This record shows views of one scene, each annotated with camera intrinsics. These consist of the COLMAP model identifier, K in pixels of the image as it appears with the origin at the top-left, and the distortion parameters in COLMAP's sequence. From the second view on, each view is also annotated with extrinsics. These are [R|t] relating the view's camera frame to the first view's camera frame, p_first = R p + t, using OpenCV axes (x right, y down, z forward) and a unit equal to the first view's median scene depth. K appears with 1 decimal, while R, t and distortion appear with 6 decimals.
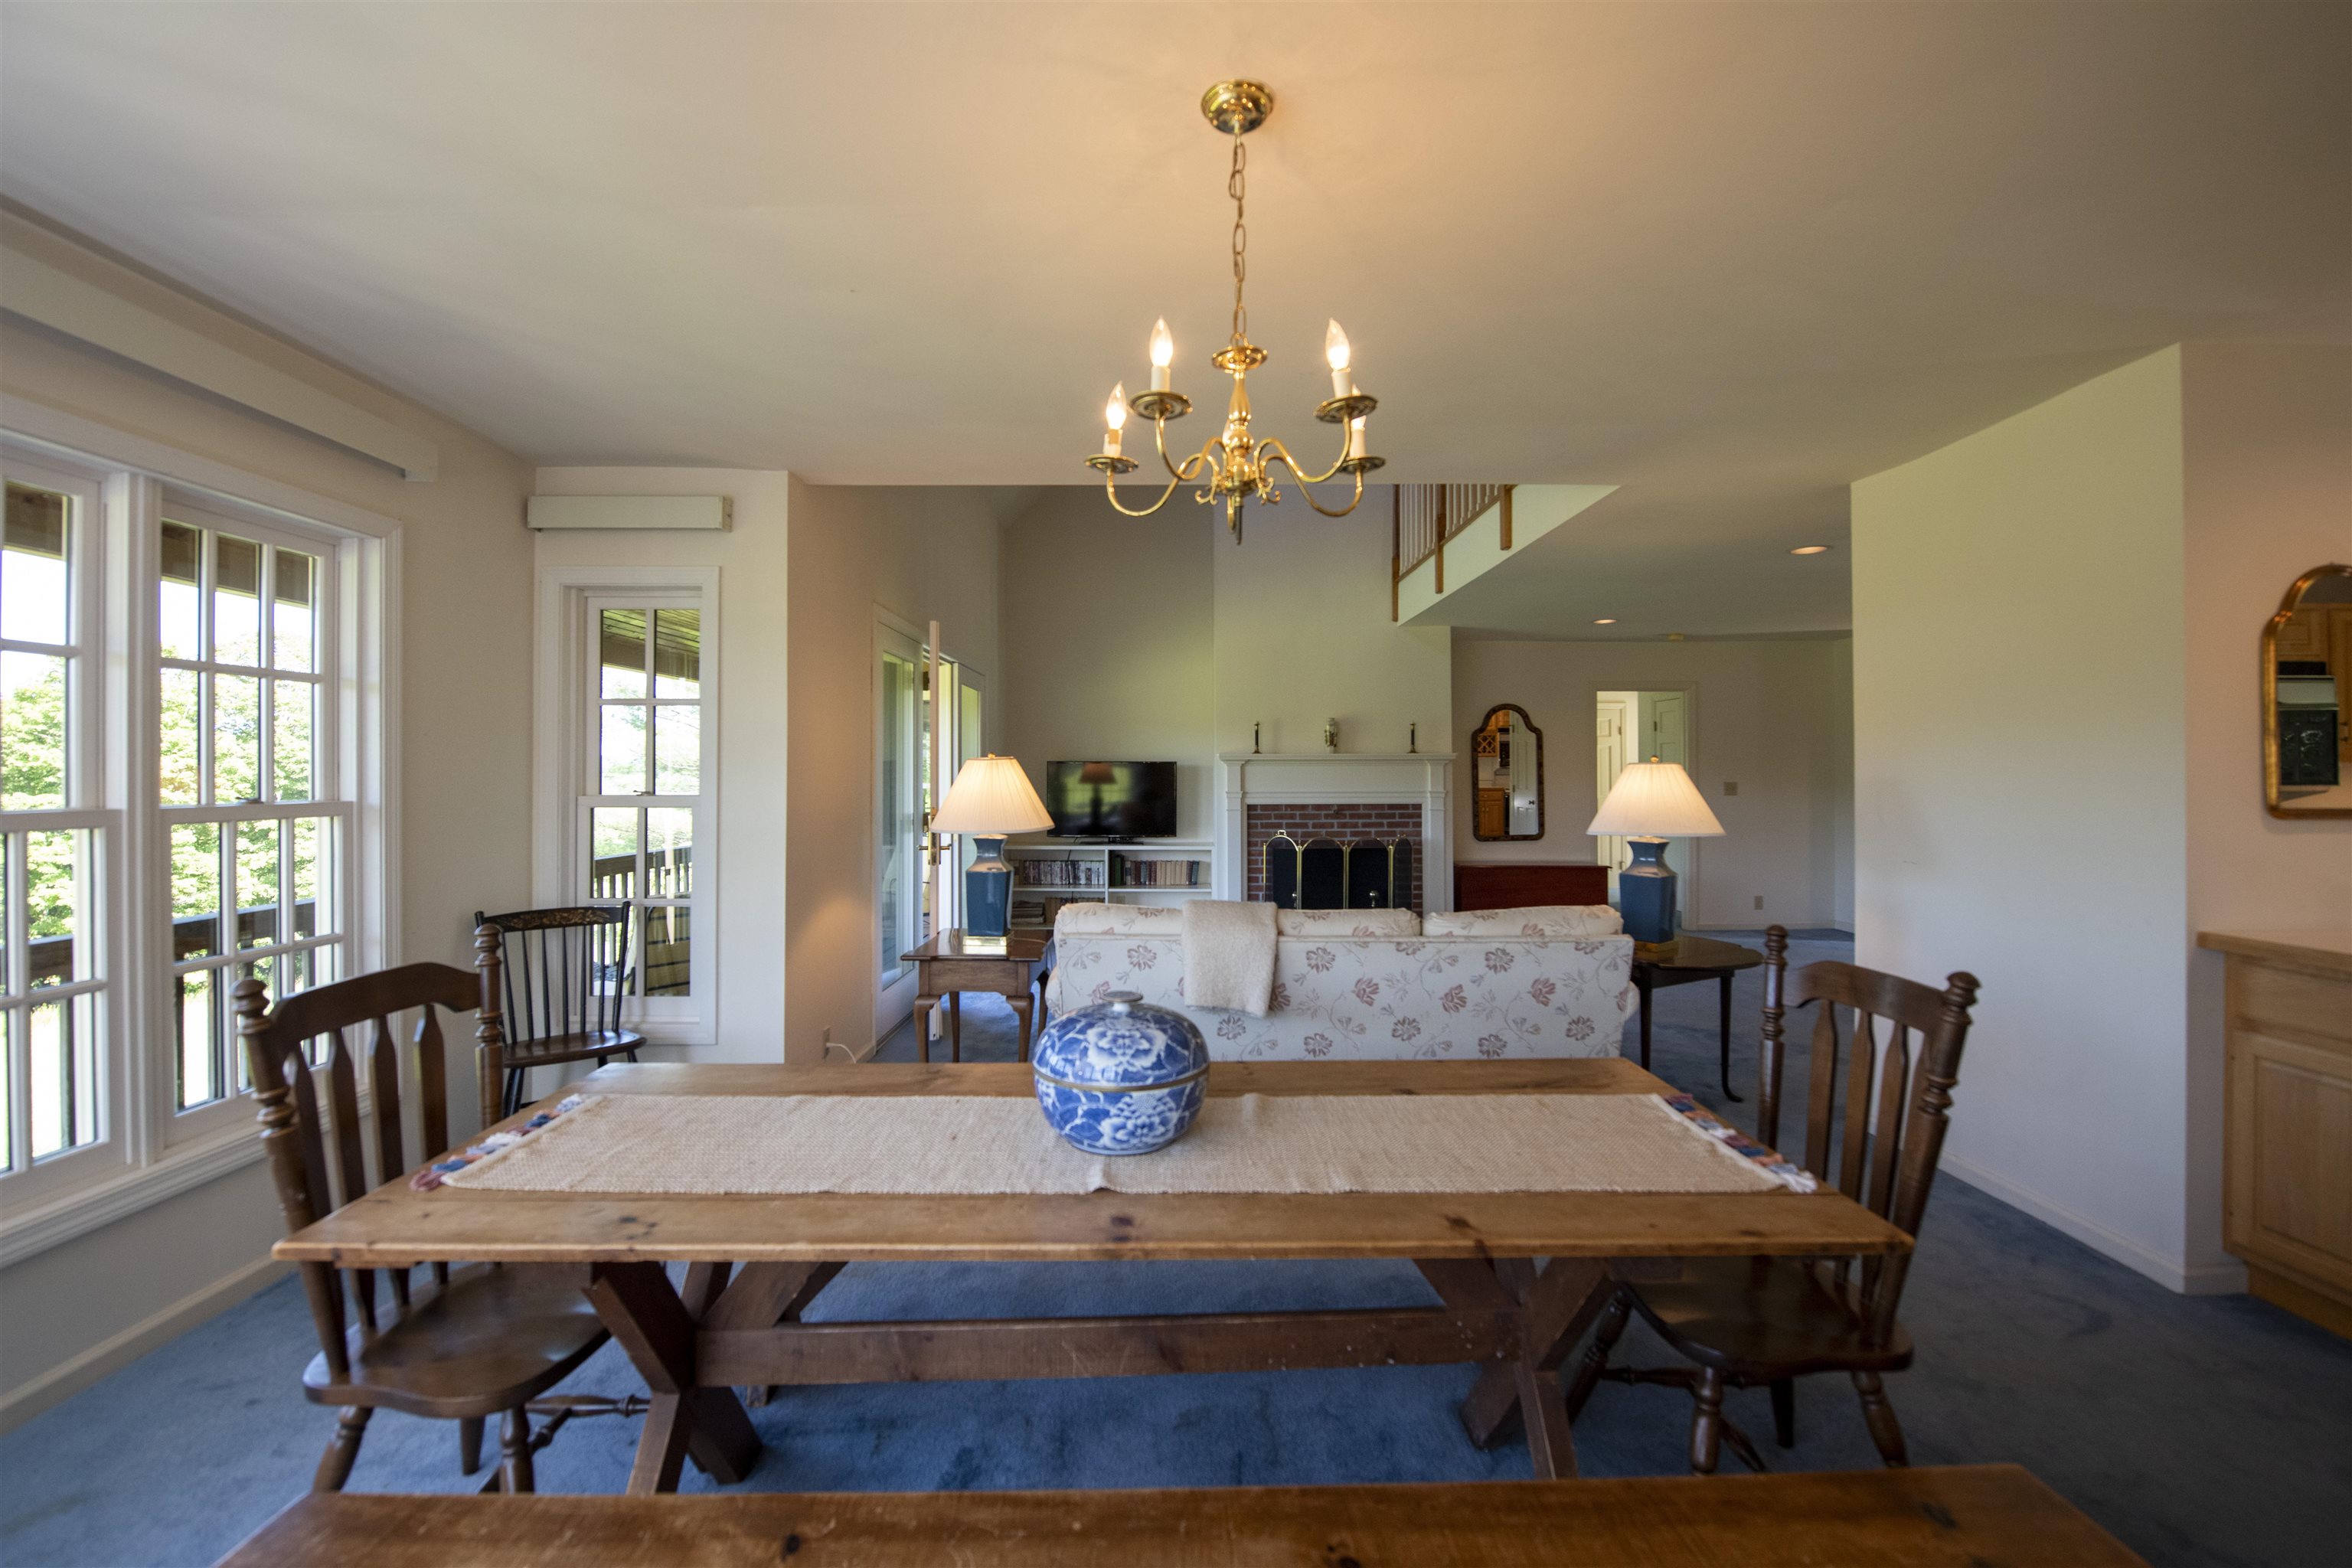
lens RADIAL K [[973.2, 0, 1190.7], [0, 973.2, 776.0], [0, 0, 1]] dist [-0.014830, -0.001203]
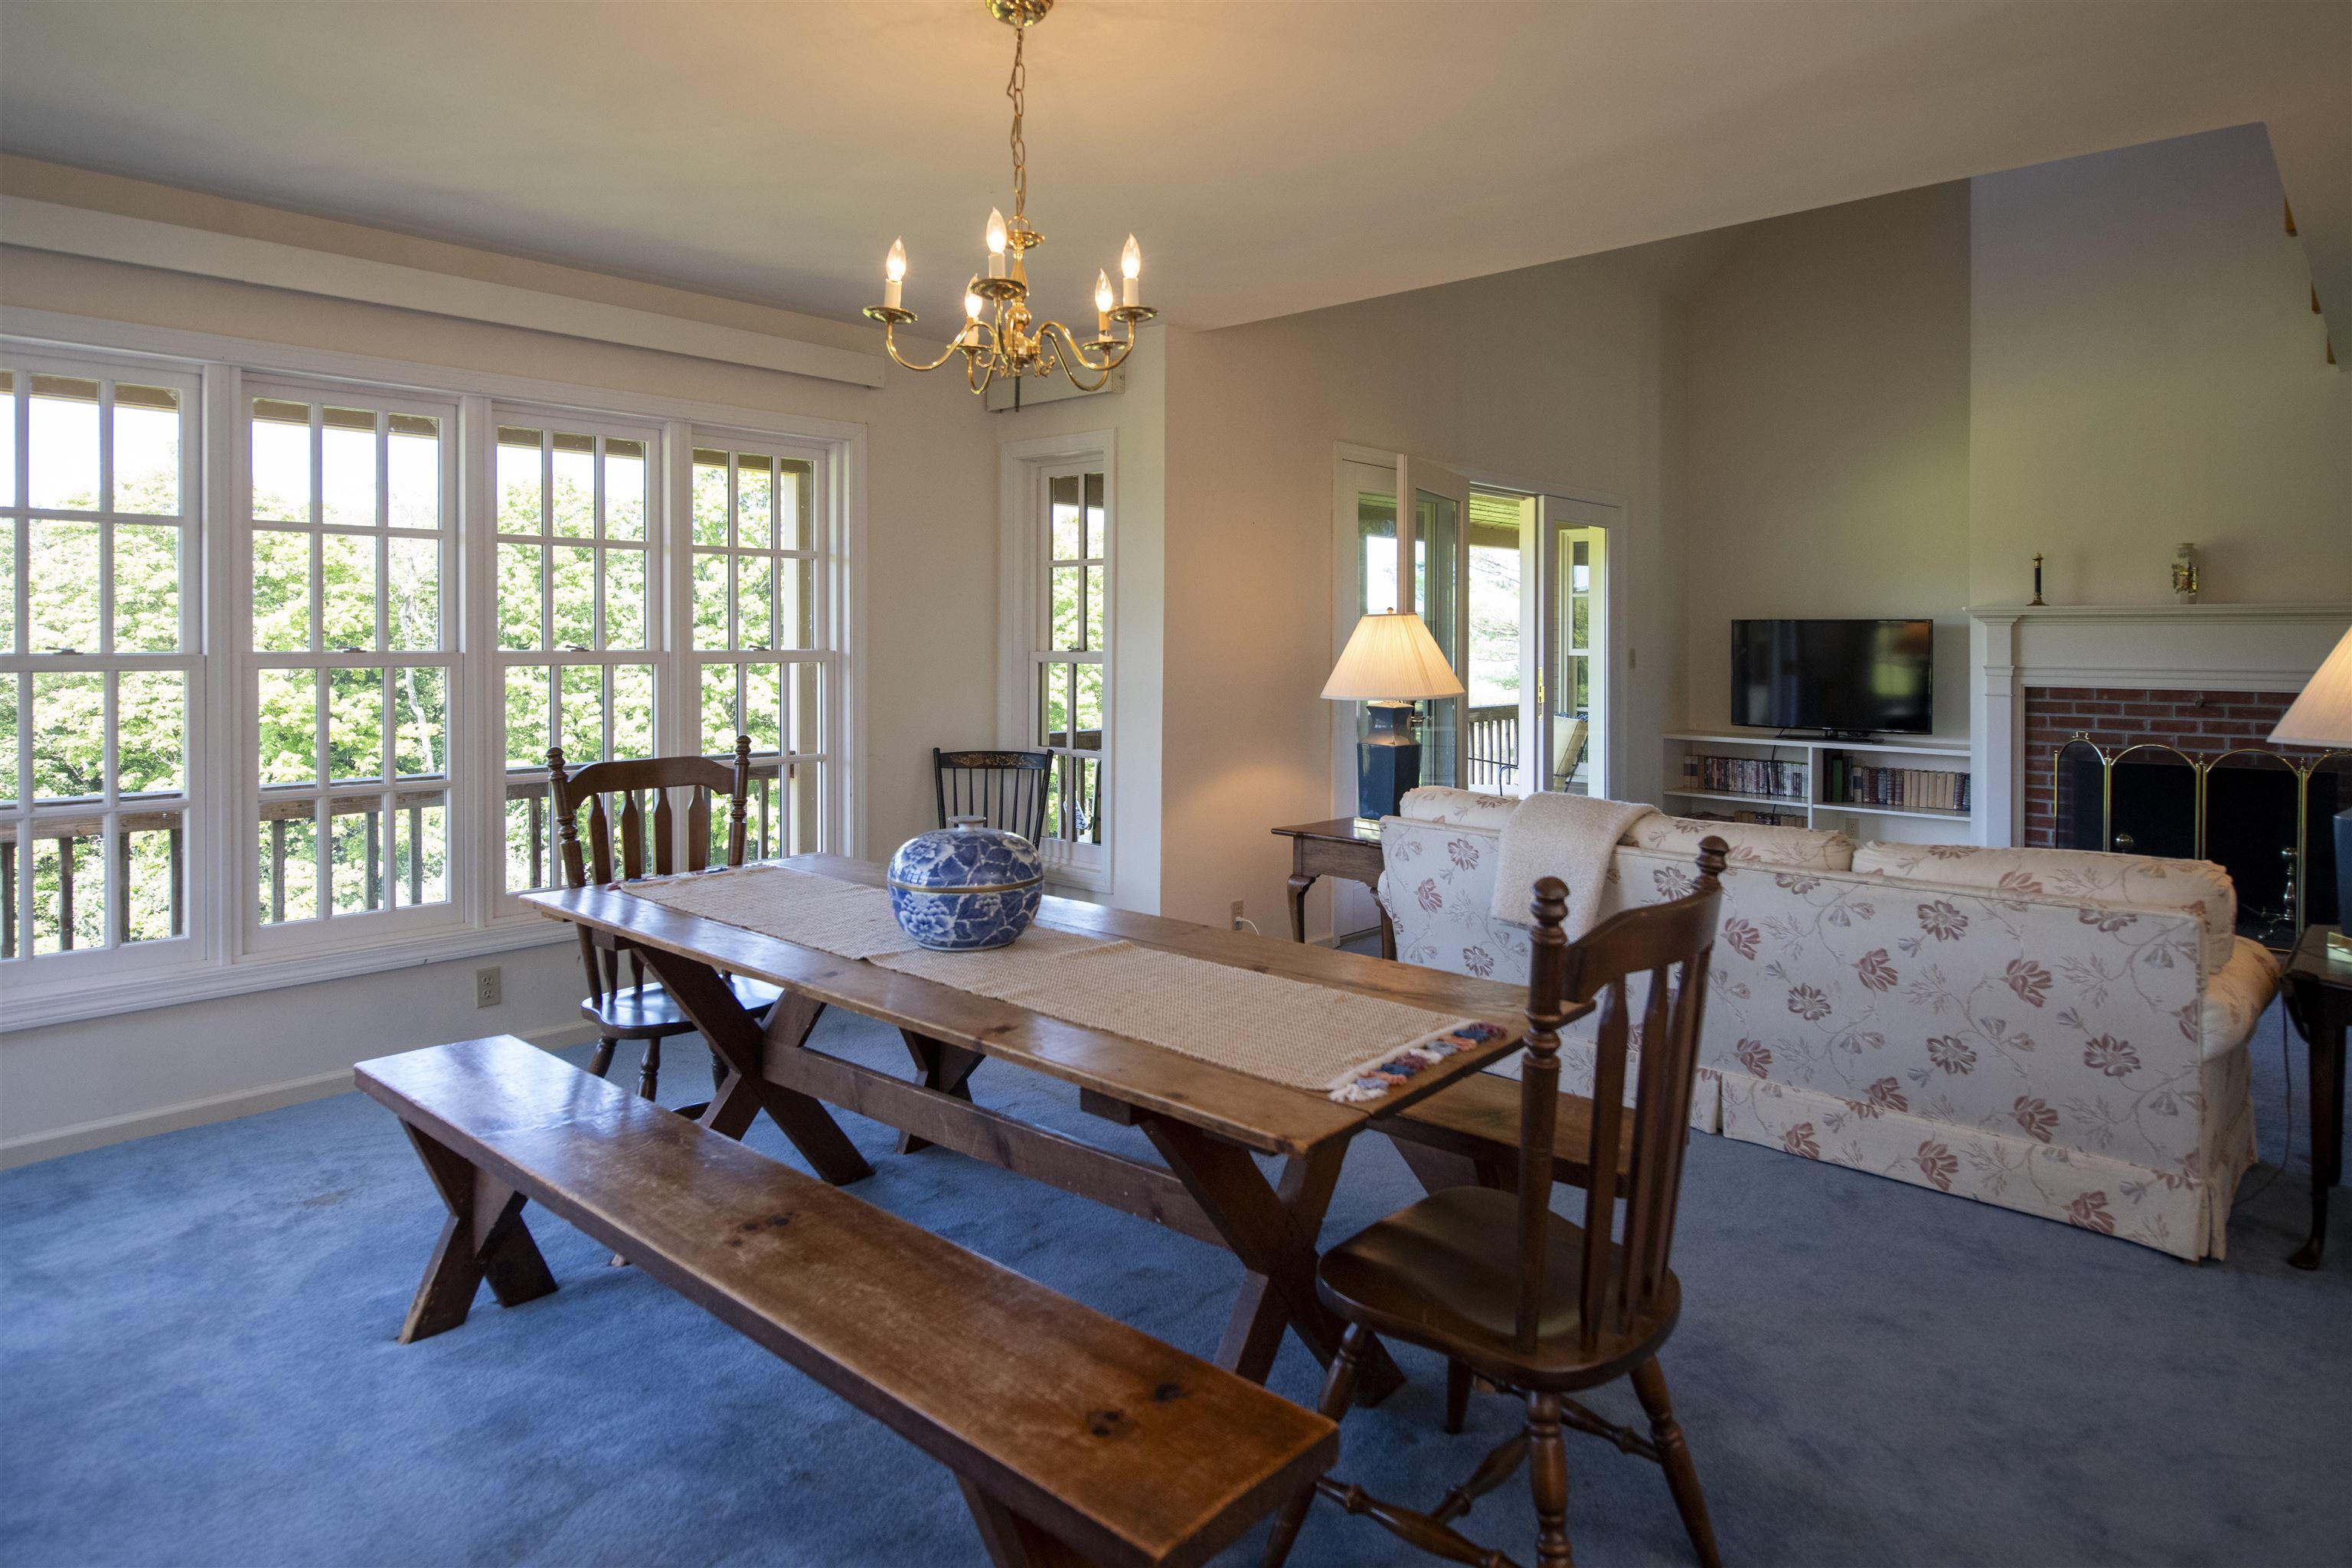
lens RADIAL K [[1350.5, 0, 1219.8], [0, 1350.5, 651.4], [0, 0, 1]] dist [-0.009538, -0.003047]
pose [[0.742772, 0.011146, -0.669452, 0.517967], [-0.007736, 0.999938, 0.008065, 0.006534], [0.669500, -0.000812, 0.742812, 0.011015]]
